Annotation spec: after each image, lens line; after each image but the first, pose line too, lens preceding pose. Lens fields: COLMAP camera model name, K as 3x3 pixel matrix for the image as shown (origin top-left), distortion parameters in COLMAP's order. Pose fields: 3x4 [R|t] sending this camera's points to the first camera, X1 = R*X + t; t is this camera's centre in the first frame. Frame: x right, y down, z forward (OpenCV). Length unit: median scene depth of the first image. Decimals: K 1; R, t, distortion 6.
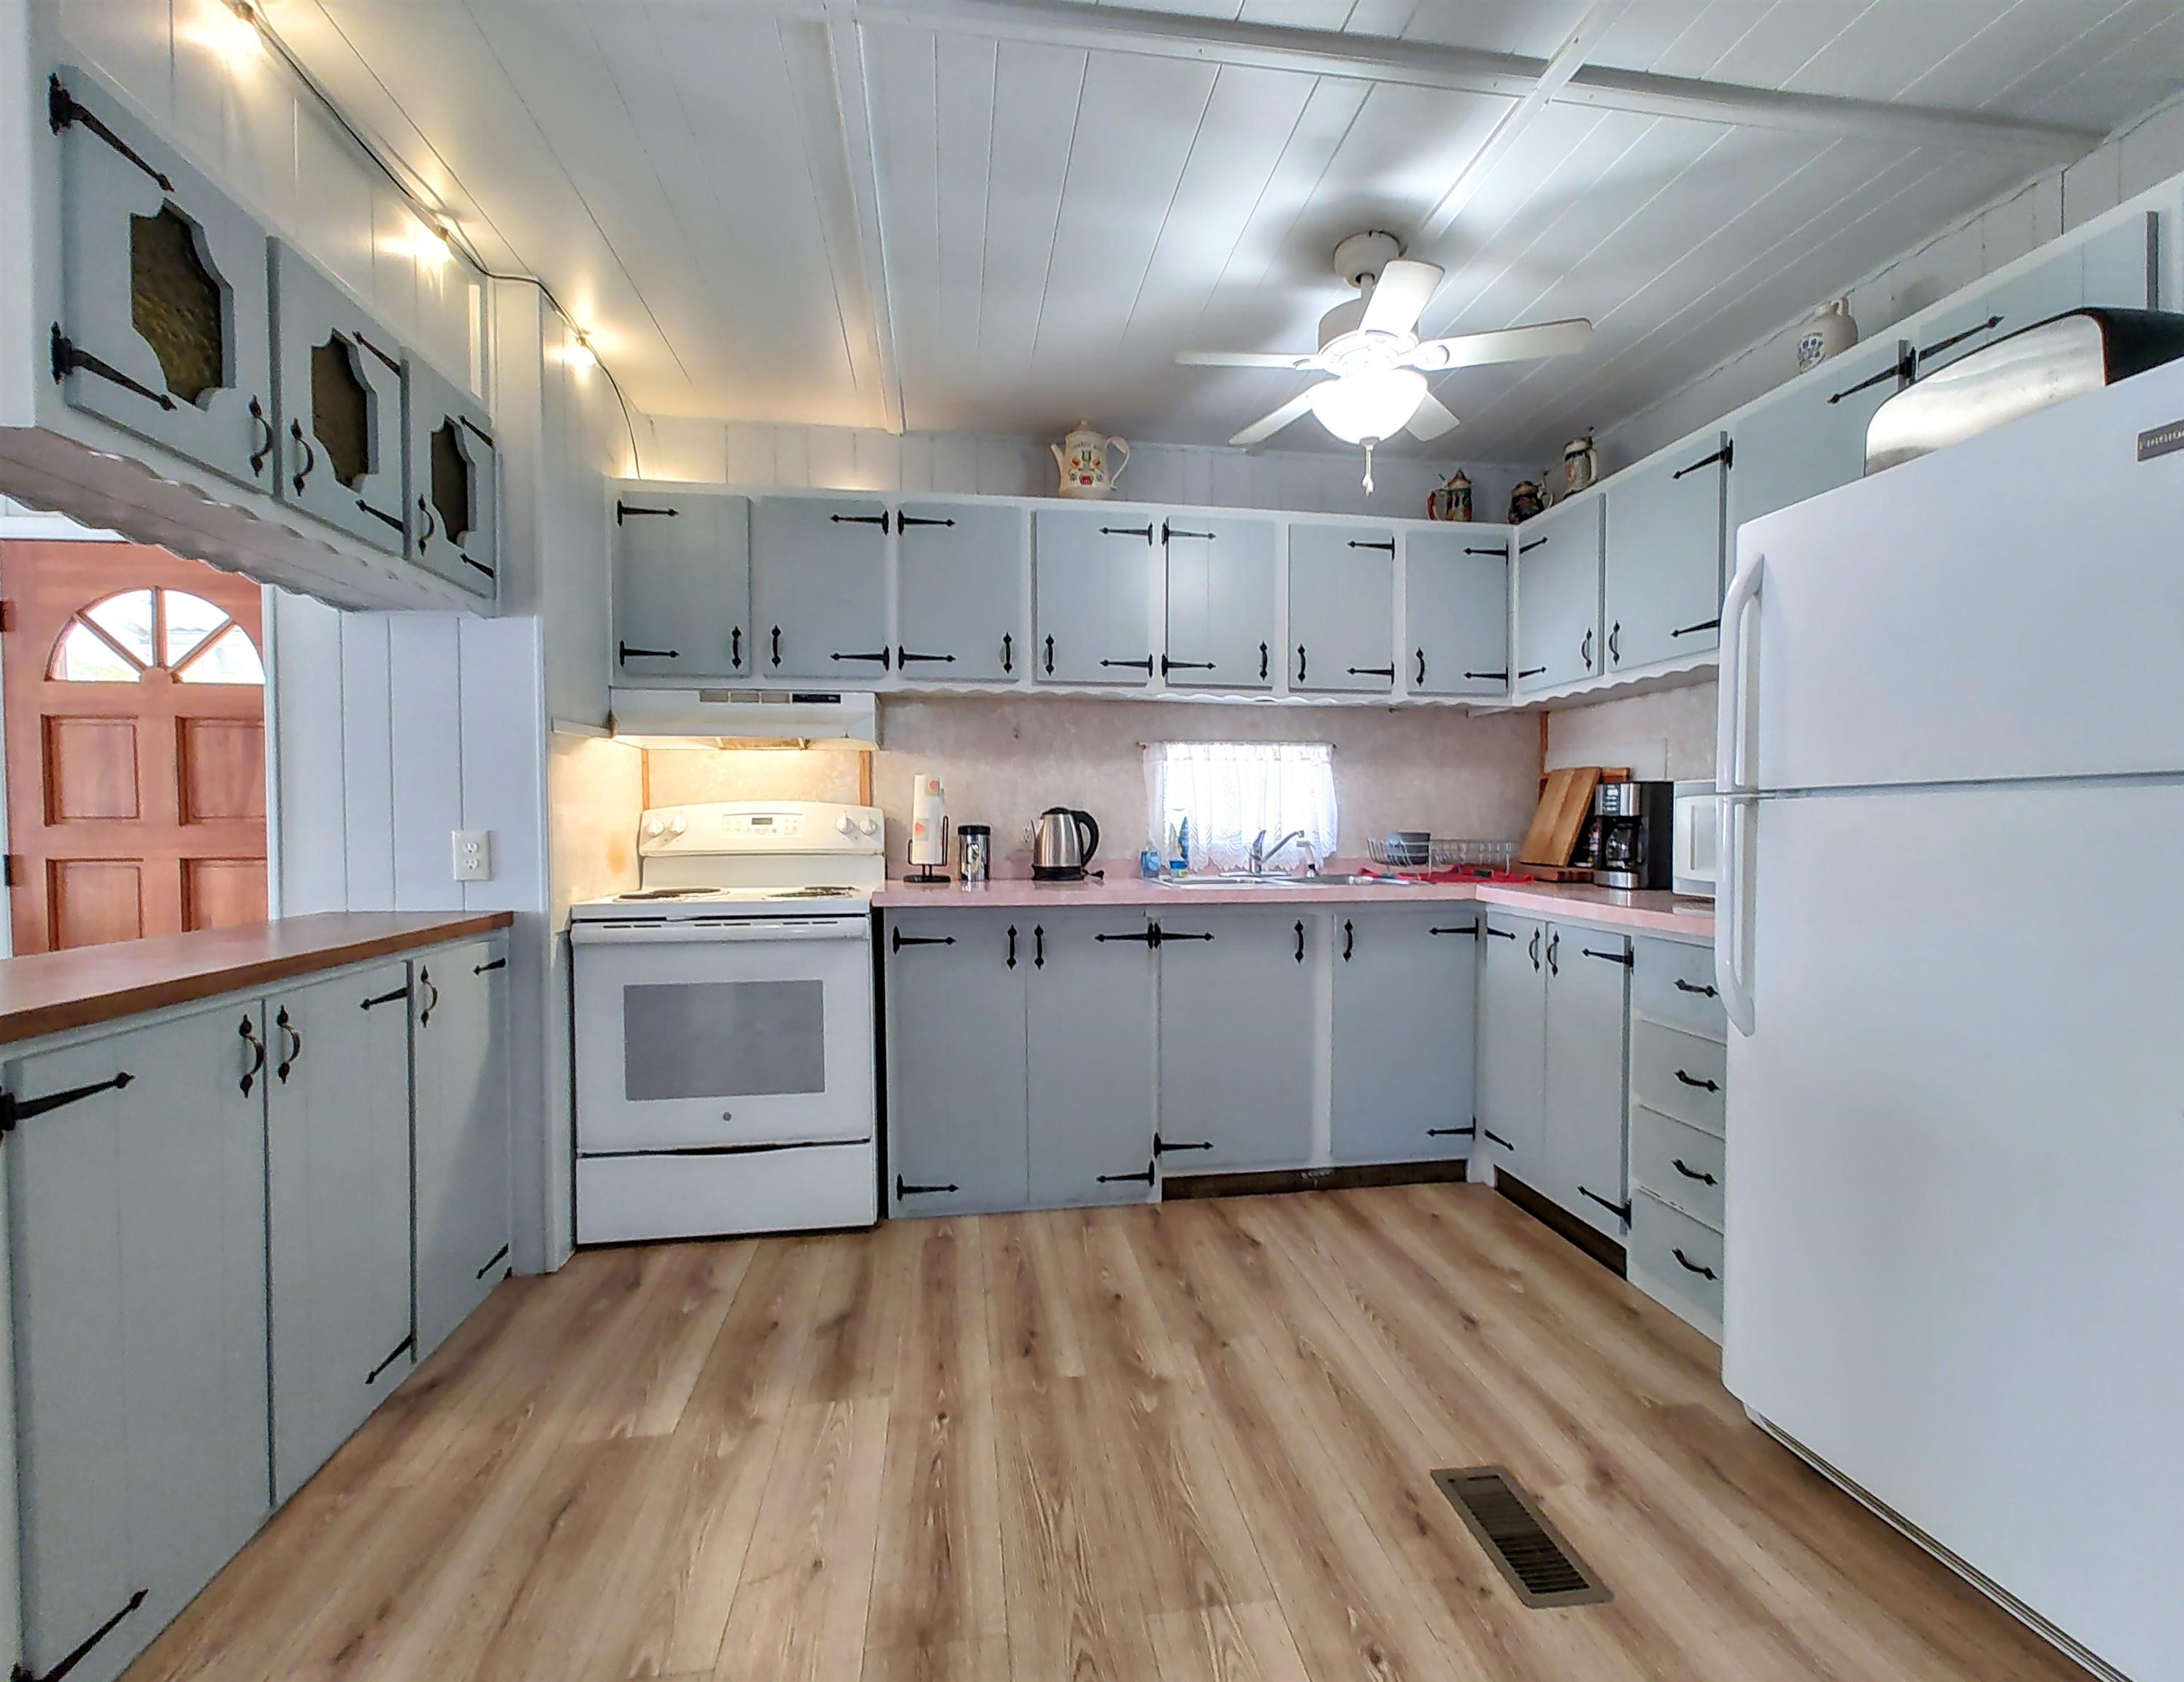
lens RADIAL K [[946.3, 0, 1092.0], [0, 946.3, 841.0], [0, 0, 1]] dist [-0.012686, 0.017141]
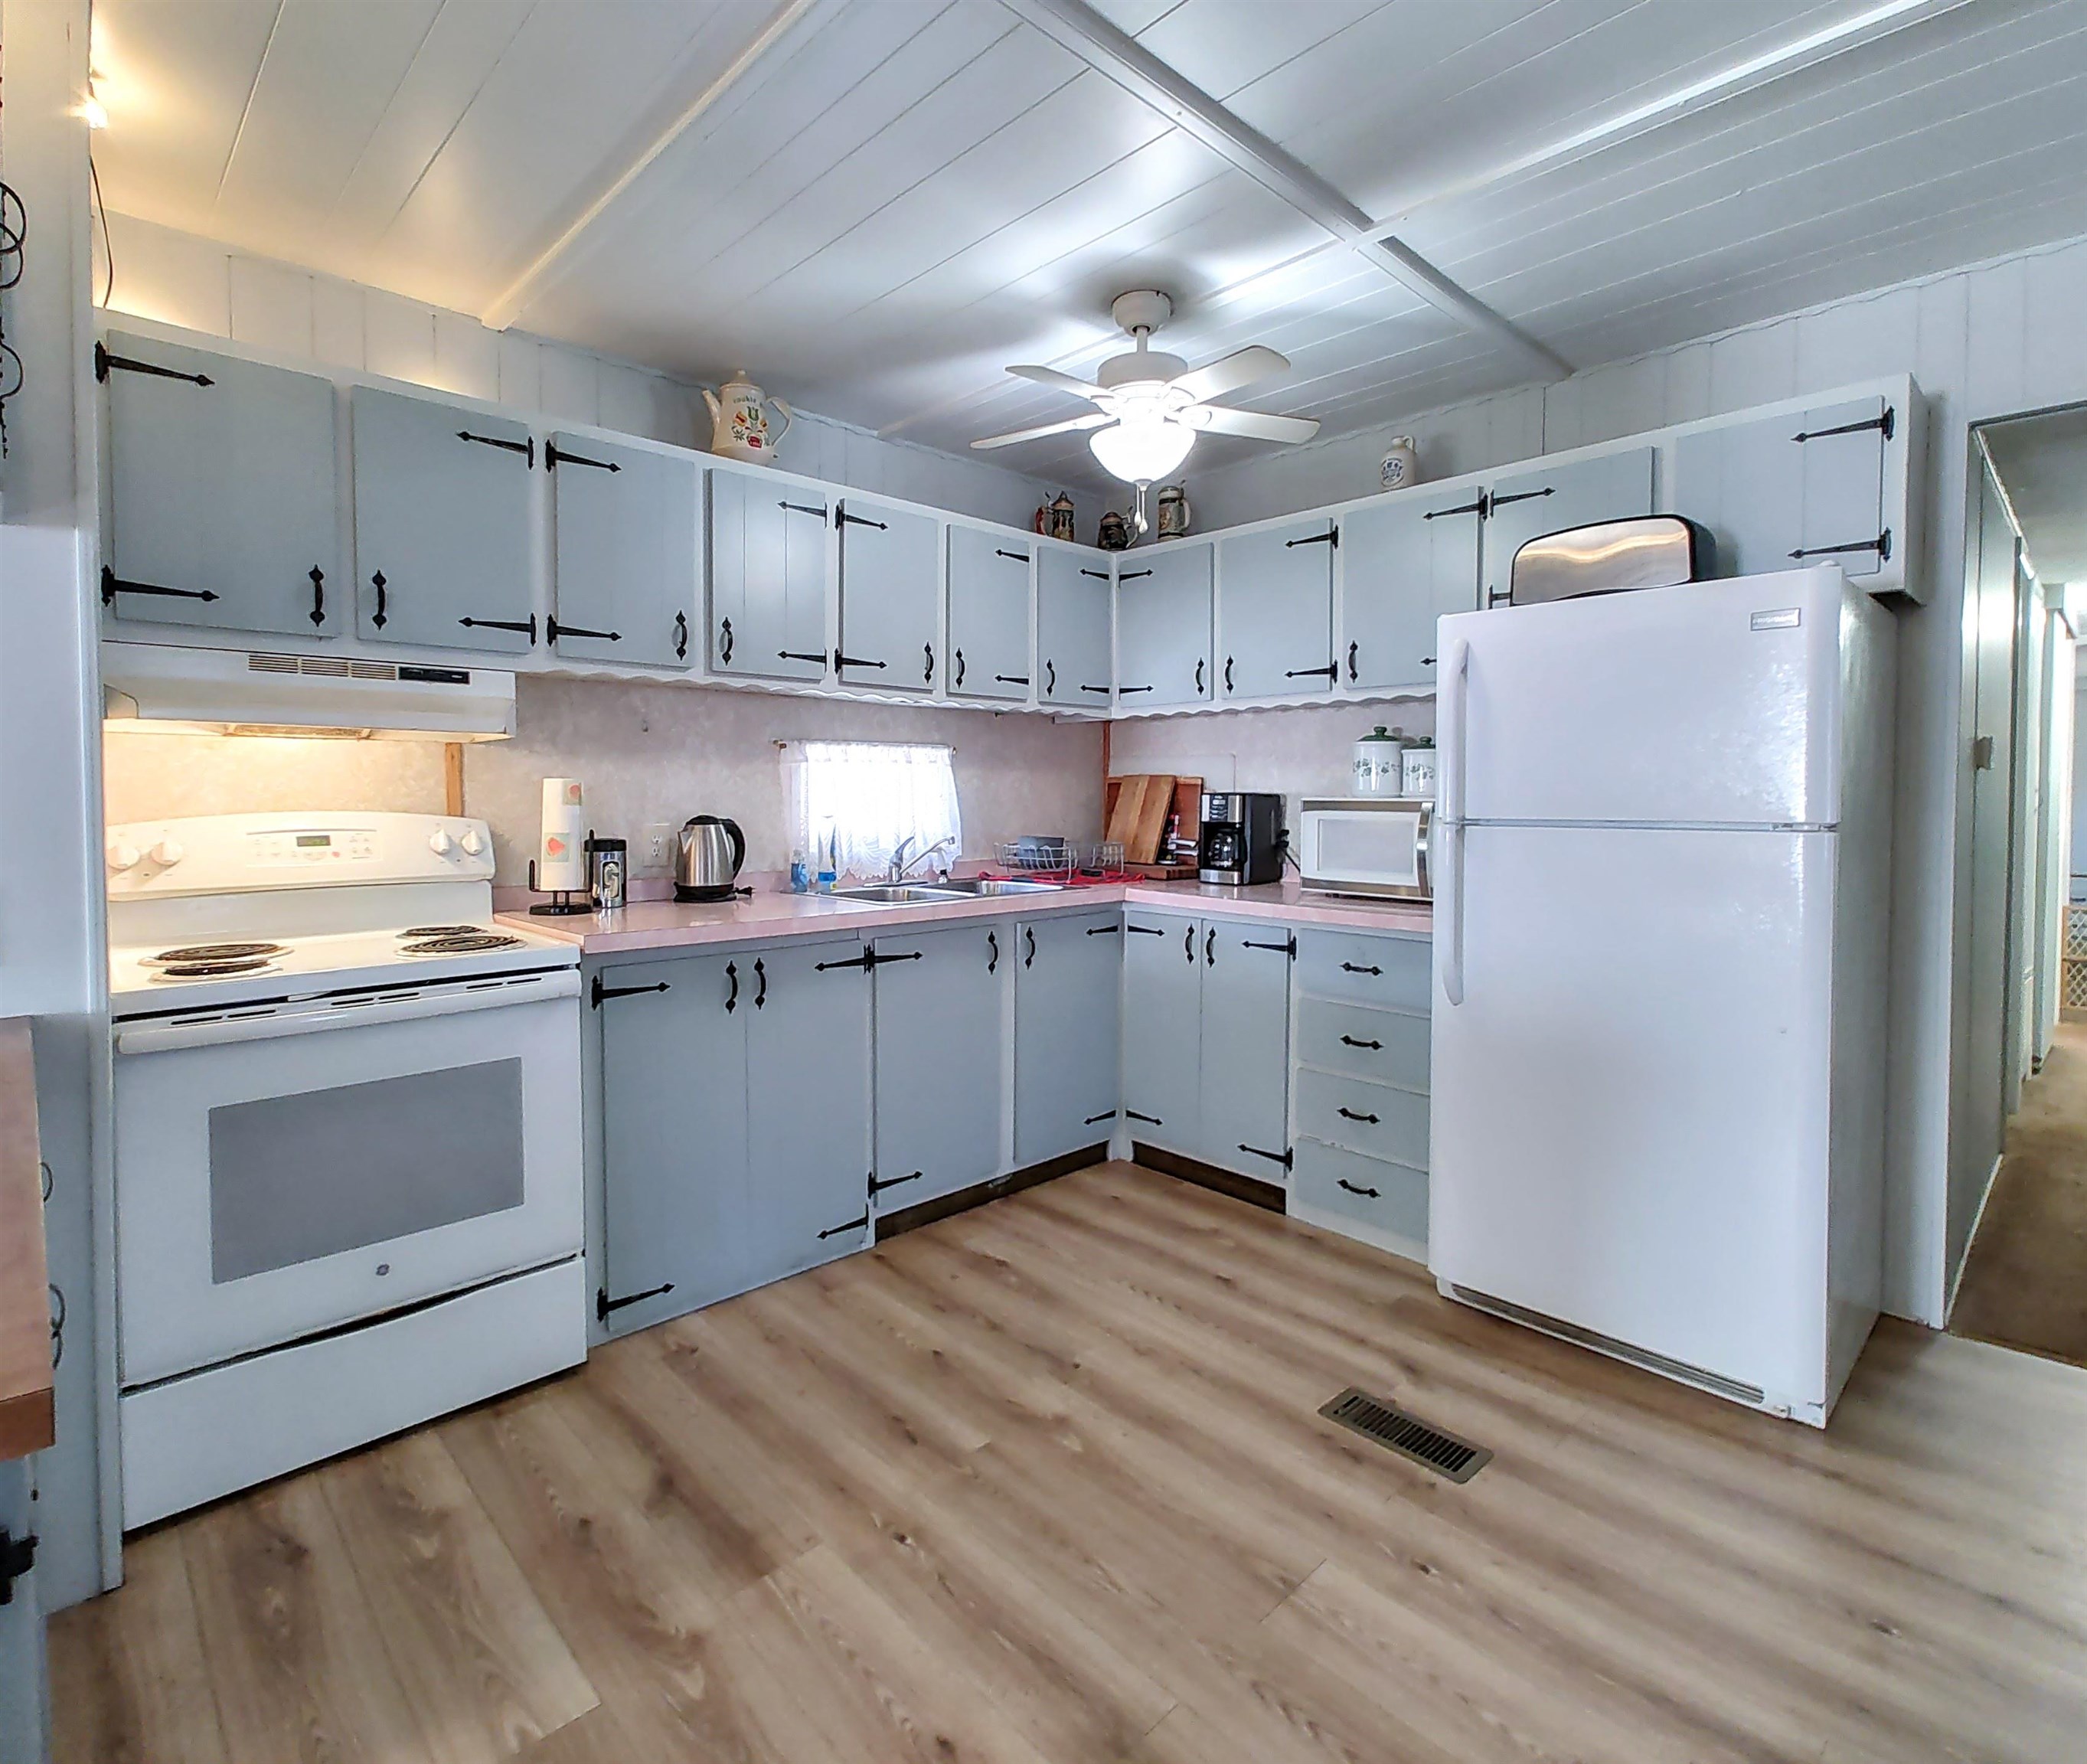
lens RADIAL K [[1008.1, 0, 1041.3], [0, 1008.1, 829.2], [0, 0, 1]] dist [-0.004418, 0.008954]
pose [[0.837600, -0.014035, 0.546104, -0.320937], [0.009993, 0.999896, 0.010370, -0.034343], [-0.546193, -0.003229, 0.837653, 0.083512]]
